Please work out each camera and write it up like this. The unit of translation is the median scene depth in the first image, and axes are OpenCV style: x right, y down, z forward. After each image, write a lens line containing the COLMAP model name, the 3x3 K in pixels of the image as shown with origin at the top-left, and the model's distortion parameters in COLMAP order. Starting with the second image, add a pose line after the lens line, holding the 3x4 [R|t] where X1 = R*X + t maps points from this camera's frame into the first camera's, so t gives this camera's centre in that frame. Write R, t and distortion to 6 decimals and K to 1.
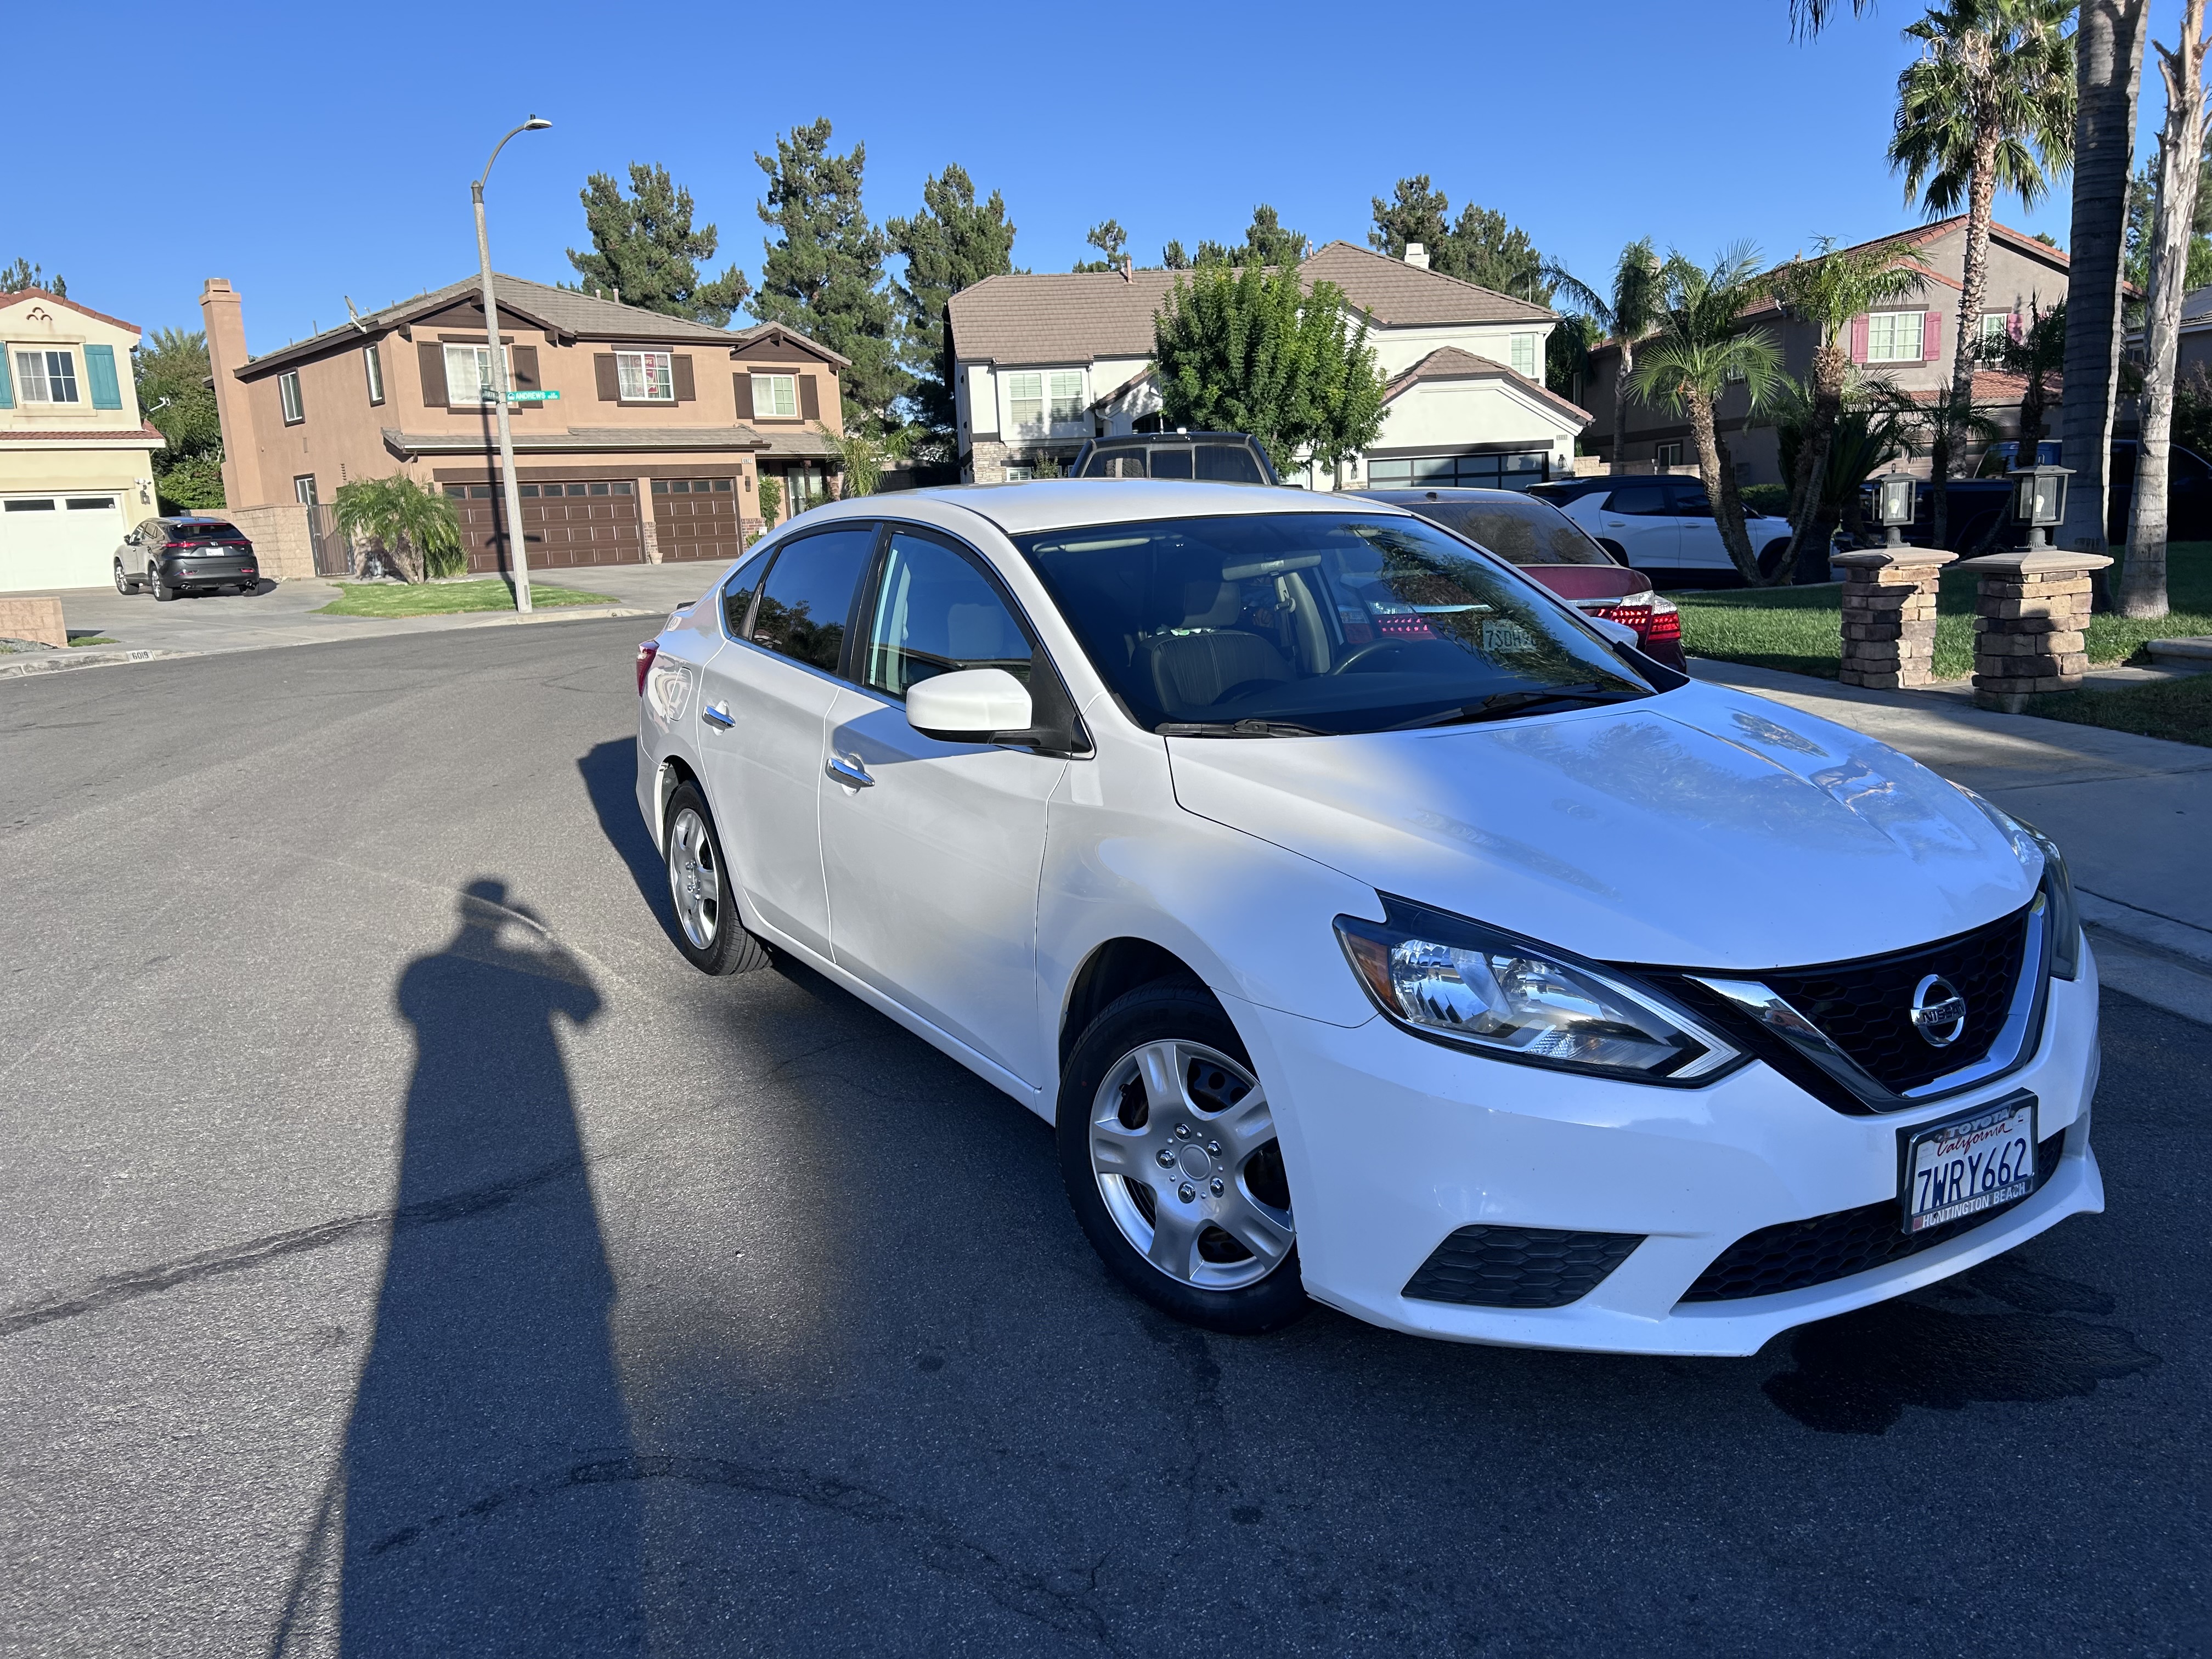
lens RADIAL K [[1683.5, 0, 1105.8], [0, 1683.5, 850.6], [0, 0, 1]] dist [0.036776, -0.038161]
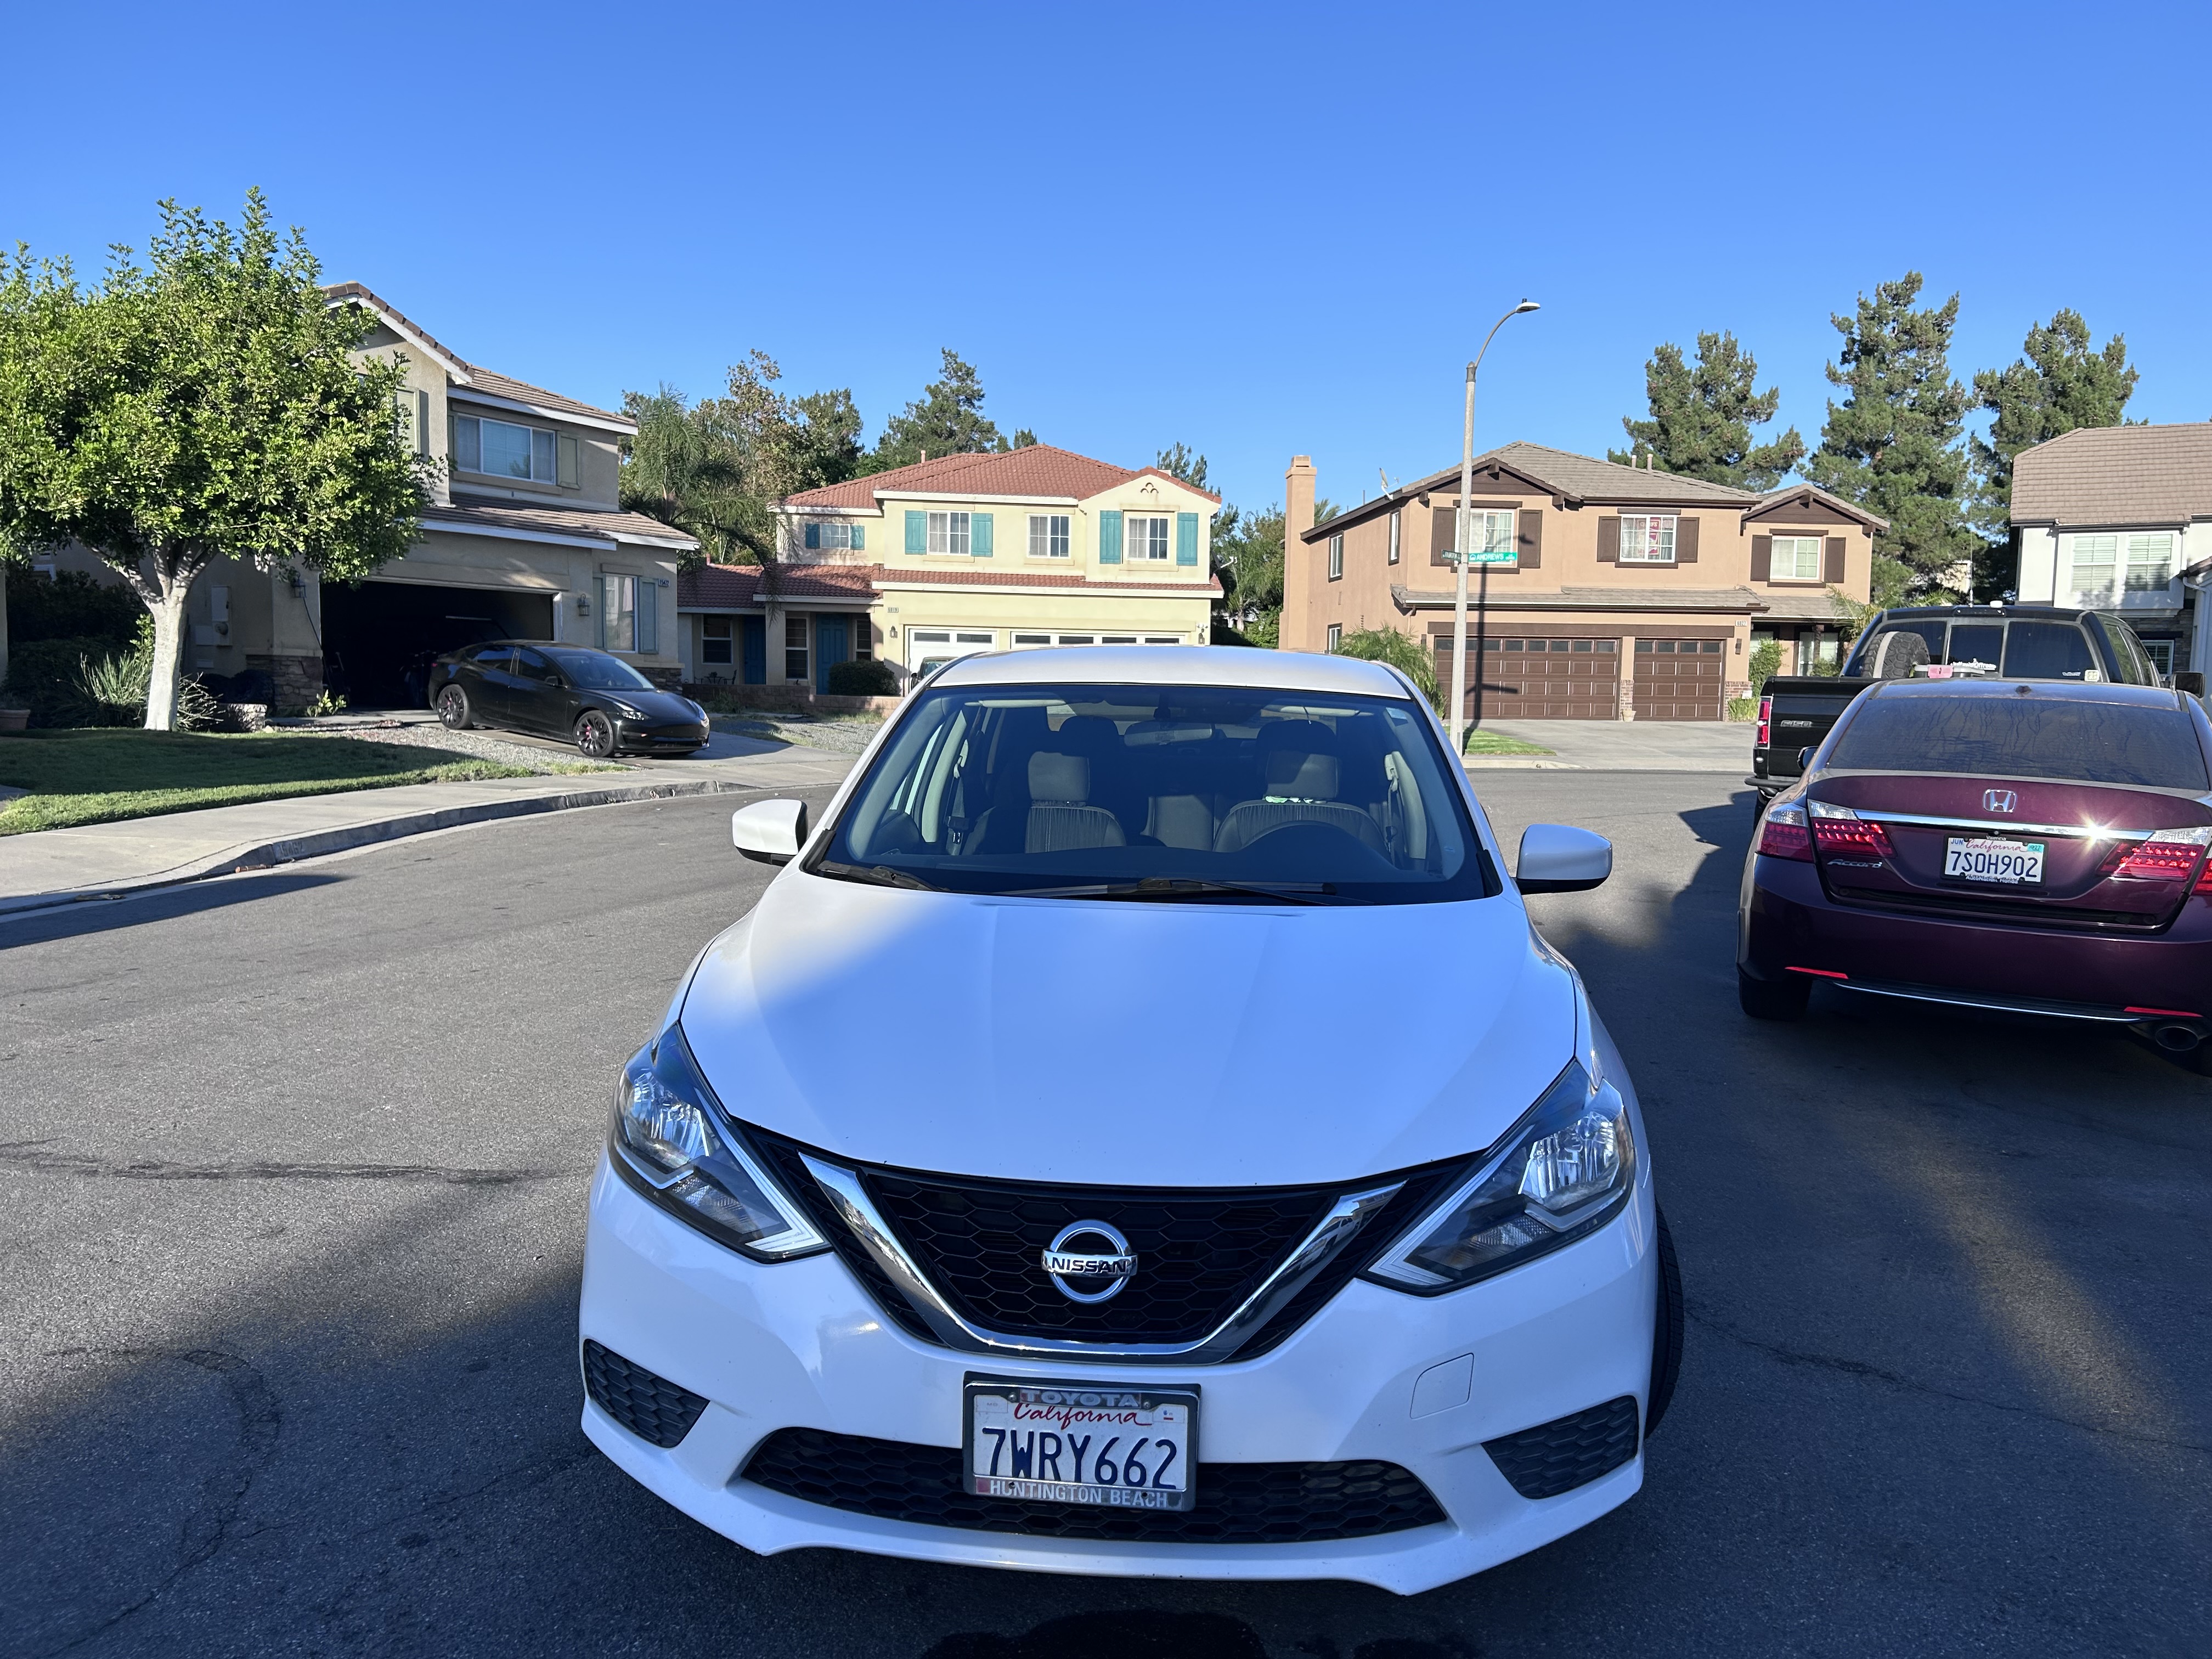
lens RADIAL K [[1683.5, 0, 1115.0], [0, 1683.5, 851.4], [0, 0, 1]] dist [0.036776, -0.038161]
pose [[0.814221, 0.112488, -0.569553, 0.068565], [-0.163034, 0.985874, -0.038358, -0.005975], [0.557193, 0.124089, 0.821059, 0.017964]]
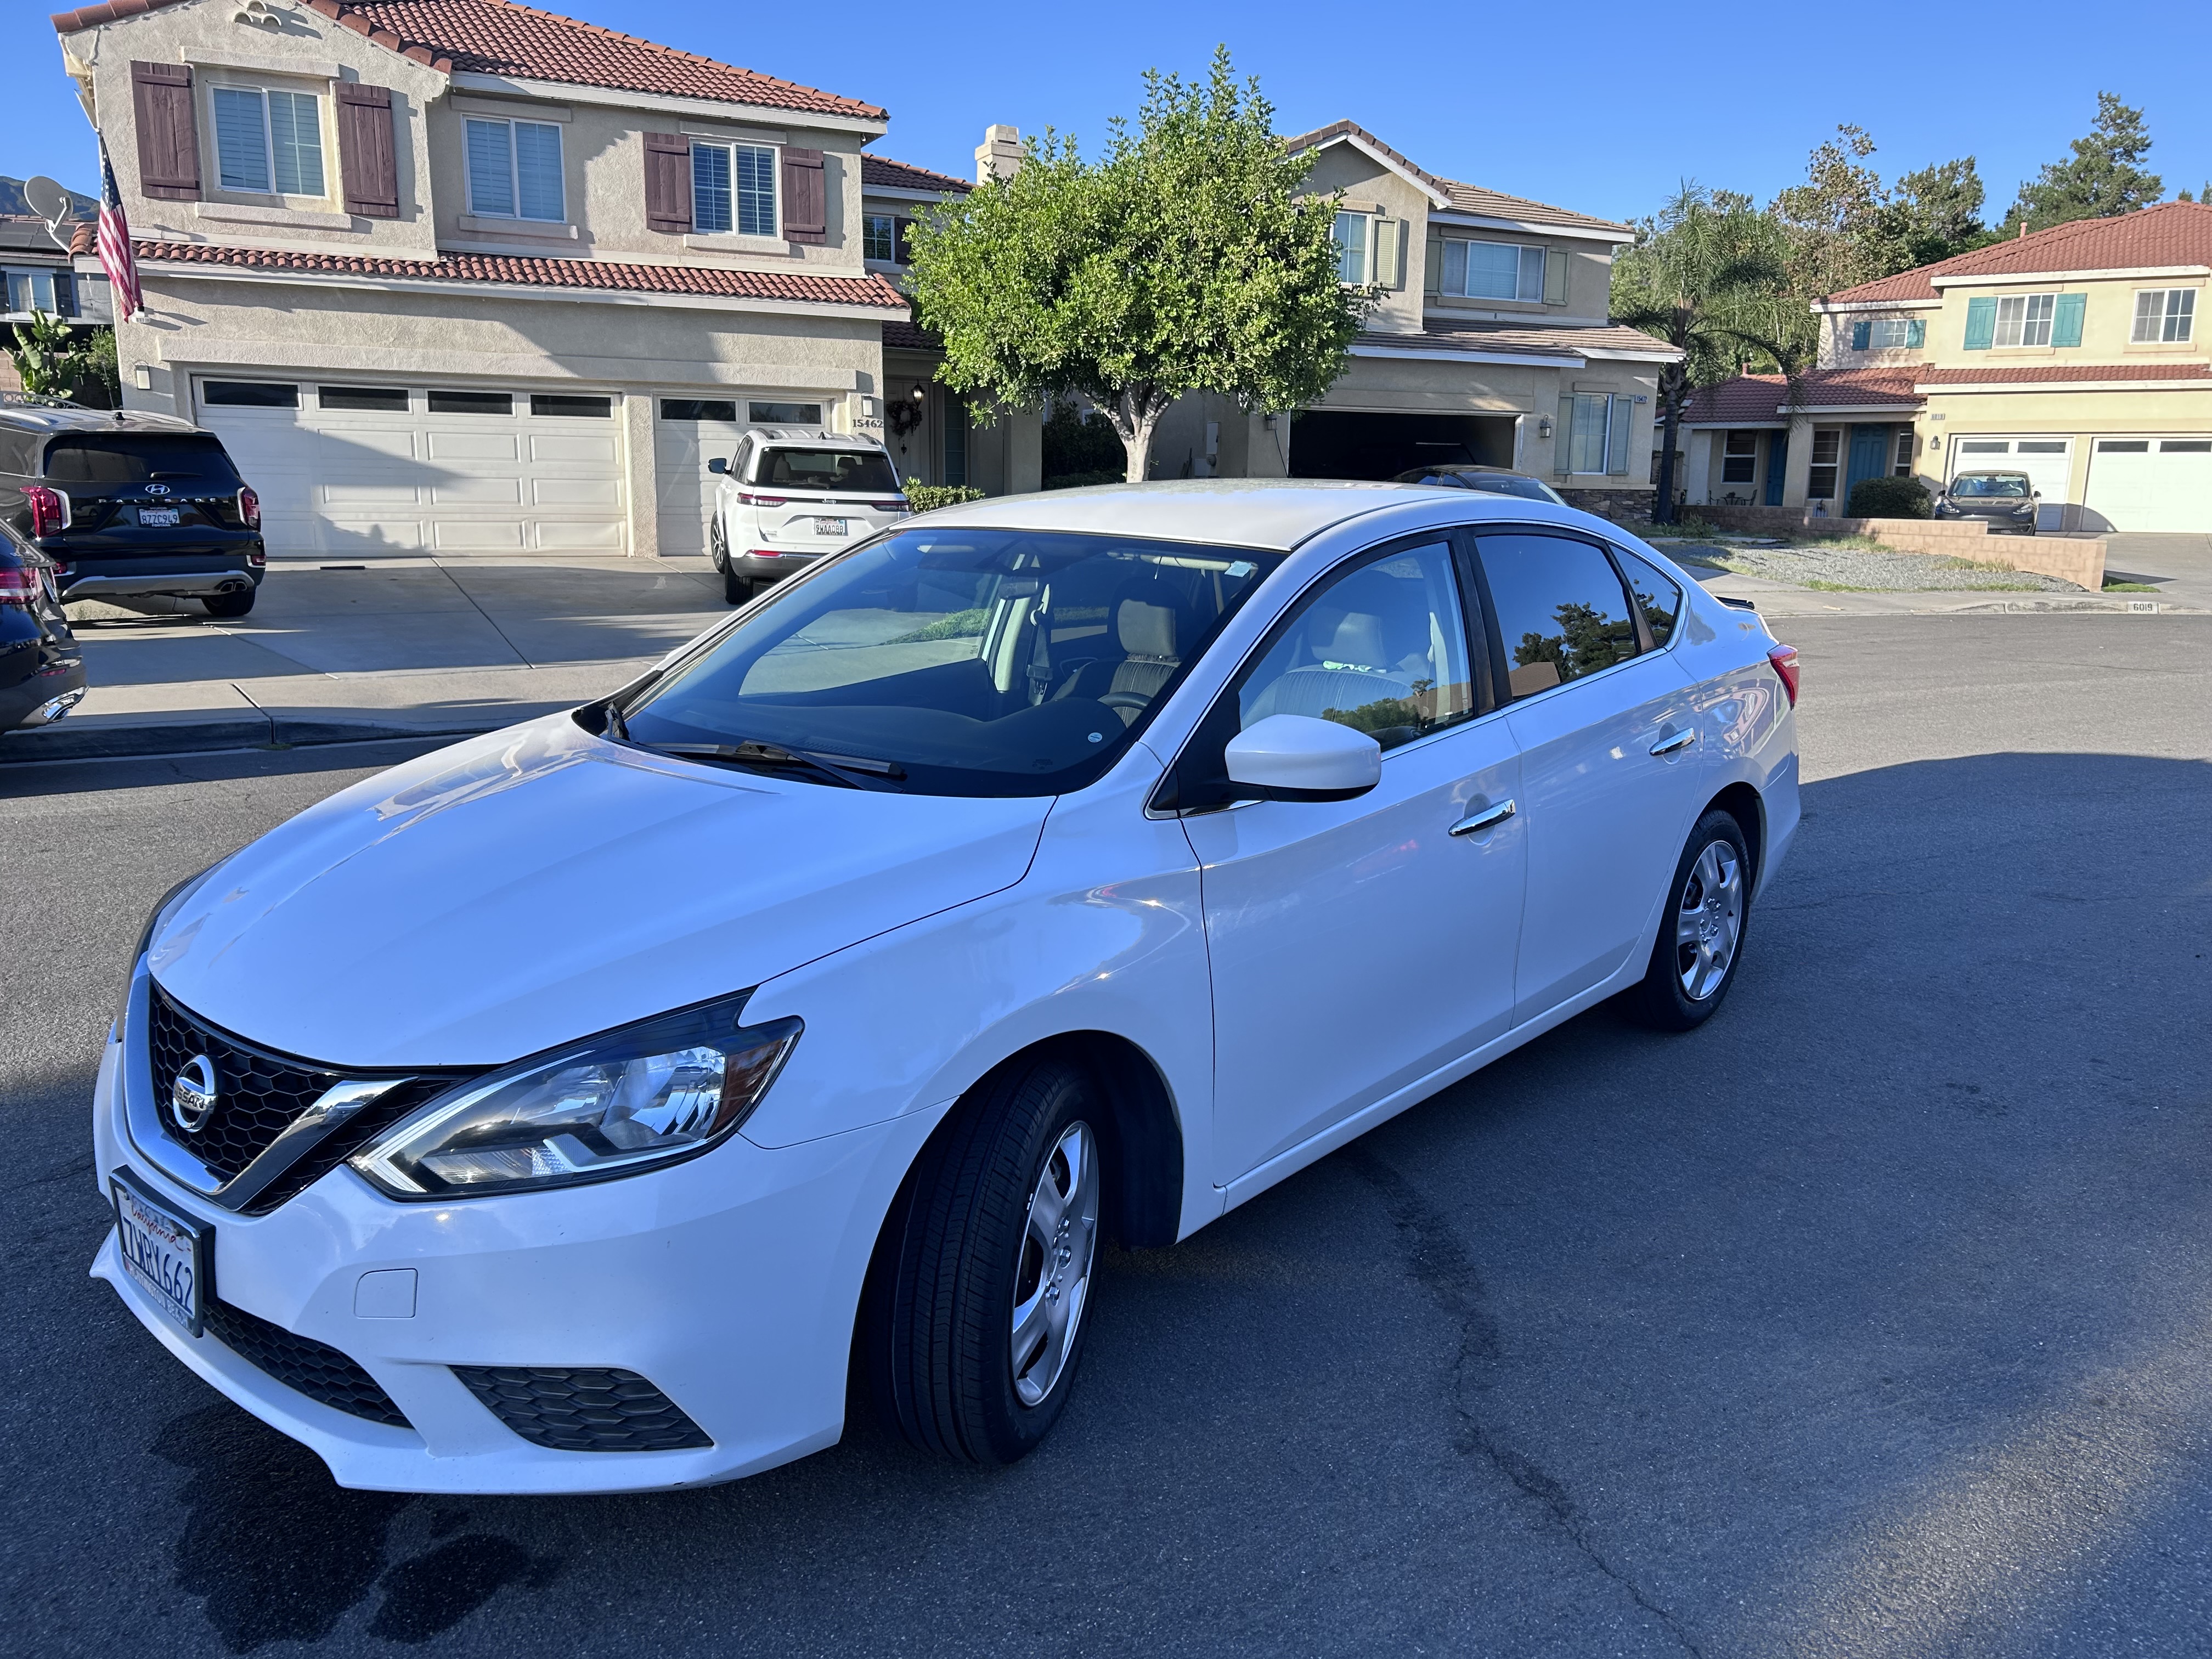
lens RADIAL K [[1683.5, 0, 1113.4], [0, 1683.5, 844.4], [0, 0, 1]] dist [0.036776, -0.038161]
pose [[0.306002, 0.240220, -0.921226, 0.104214], [-0.207726, 0.961175, 0.181637, -0.022337], [0.929092, 0.135782, 0.344022, 0.079495]]
